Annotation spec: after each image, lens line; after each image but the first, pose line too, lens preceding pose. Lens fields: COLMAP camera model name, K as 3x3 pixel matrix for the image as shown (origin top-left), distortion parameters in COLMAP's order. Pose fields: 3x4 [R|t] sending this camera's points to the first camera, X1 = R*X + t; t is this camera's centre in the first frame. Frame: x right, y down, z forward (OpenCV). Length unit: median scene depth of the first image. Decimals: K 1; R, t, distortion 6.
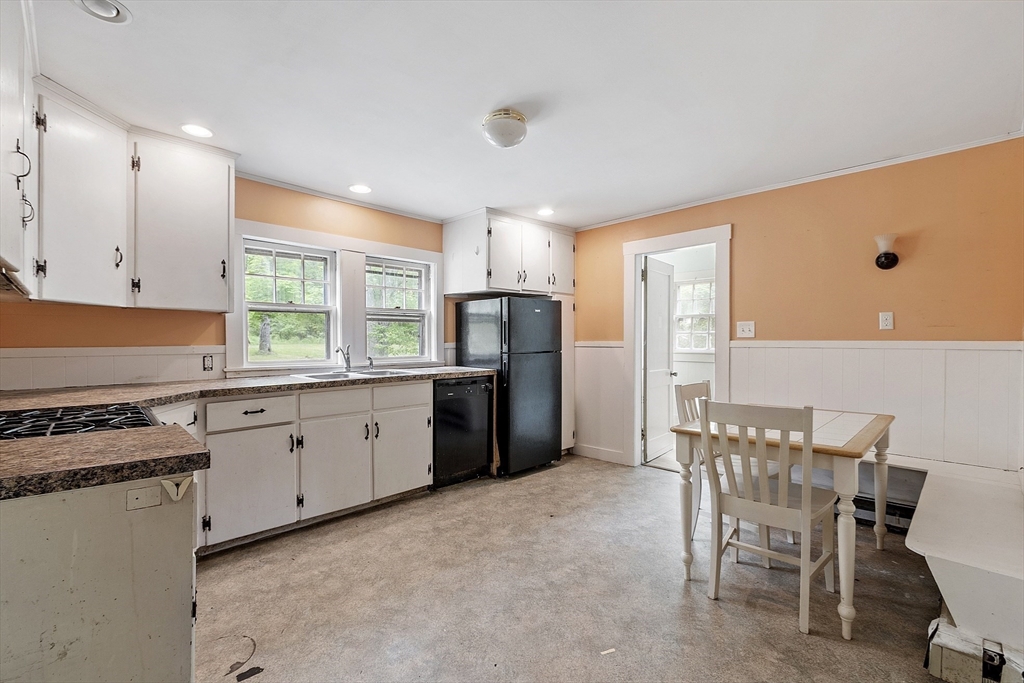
lens RADIAL K [[448.9, 0, 511.6], [0, 448.9, 339.9], [0, 0, 1]] dist [0.002218, -0.000624]
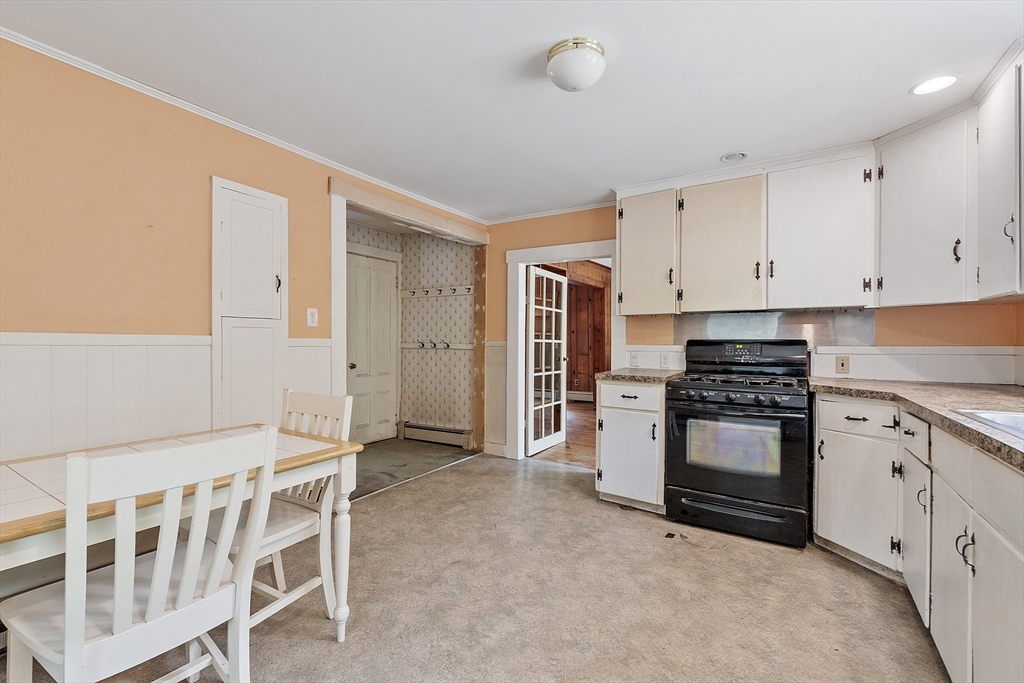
lens RADIAL K [[448.9, 0, 508.7], [0, 448.9, 342.5], [0, 0, 1]] dist [0.002218, -0.000624]
pose [[-0.974253, -0.004934, -0.225402, 0.296418], [-0.005296, 0.999985, 0.001000, 0.013252], [0.225394, 0.002168, -0.974265, 1.894998]]
